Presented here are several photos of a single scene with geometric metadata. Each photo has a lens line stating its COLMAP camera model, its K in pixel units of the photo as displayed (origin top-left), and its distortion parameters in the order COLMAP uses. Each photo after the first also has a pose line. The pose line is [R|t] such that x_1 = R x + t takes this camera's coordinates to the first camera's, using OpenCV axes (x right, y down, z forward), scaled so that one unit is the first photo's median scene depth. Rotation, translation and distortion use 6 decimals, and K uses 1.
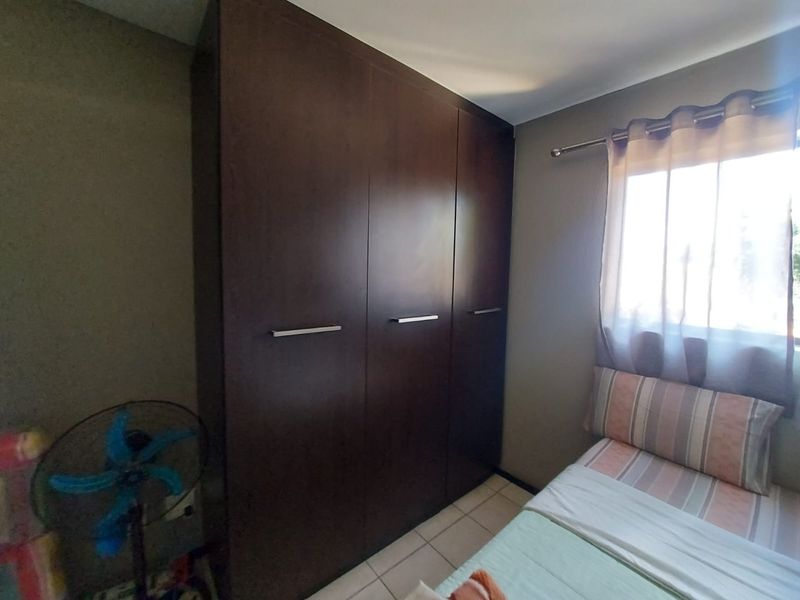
lens RADIAL K [[325.0, 0, 383.4], [0, 325.0, 295.6], [0, 0, 1]] dist [-0.000367, -0.000150]
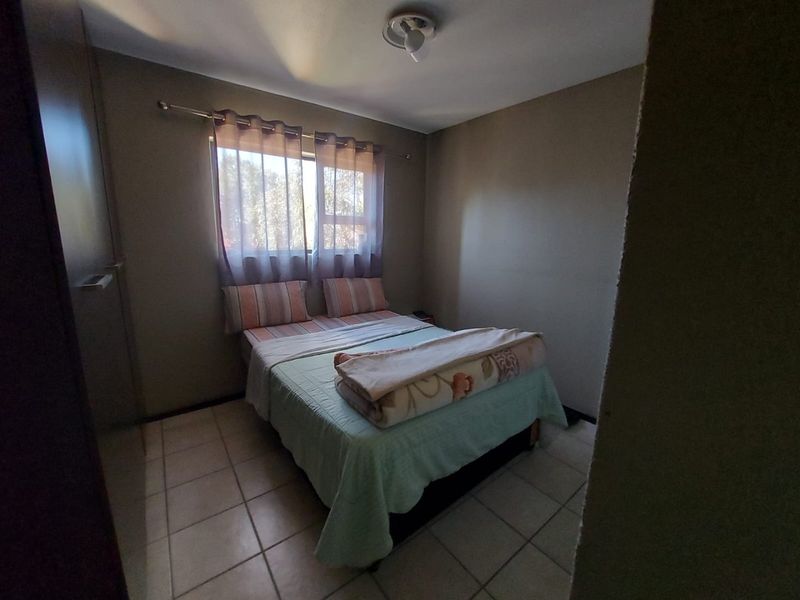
lens RADIAL K [[325.0, 0, 383.4], [0, 325.0, 295.6], [0, 0, 1]] dist [-0.000367, -0.000150]
pose [[0.044785, -0.177397, 0.983120, -0.794364], [0.083184, 0.981352, 0.173289, 0.083408], [-0.995527, 0.074020, 0.058706, 0.289892]]
